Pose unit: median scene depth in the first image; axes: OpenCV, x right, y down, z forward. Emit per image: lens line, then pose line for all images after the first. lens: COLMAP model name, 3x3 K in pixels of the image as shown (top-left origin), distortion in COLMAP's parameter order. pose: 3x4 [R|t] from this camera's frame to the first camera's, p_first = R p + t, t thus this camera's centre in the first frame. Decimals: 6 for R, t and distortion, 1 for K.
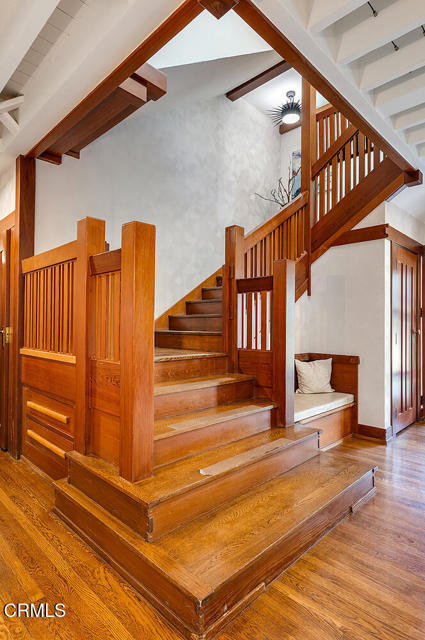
lens RADIAL K [[350.2, 0, 212.5], [0, 350.2, 319.3], [0, 0, 1]] dist [-0.001848, 0.001788]
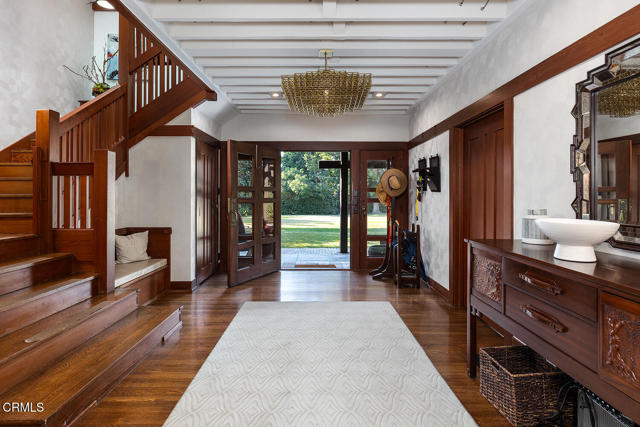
lens RADIAL K [[350.2, 0, 322.8], [0, 350.2, 192.1], [0, 0, 1]] dist [-0.001848, 0.001788]
pose [[0.702843, -0.003207, 0.711338, -0.095188], [-0.002885, 0.999969, 0.007359, -0.032793], [-0.711340, -0.007224, 0.702811, -0.276789]]
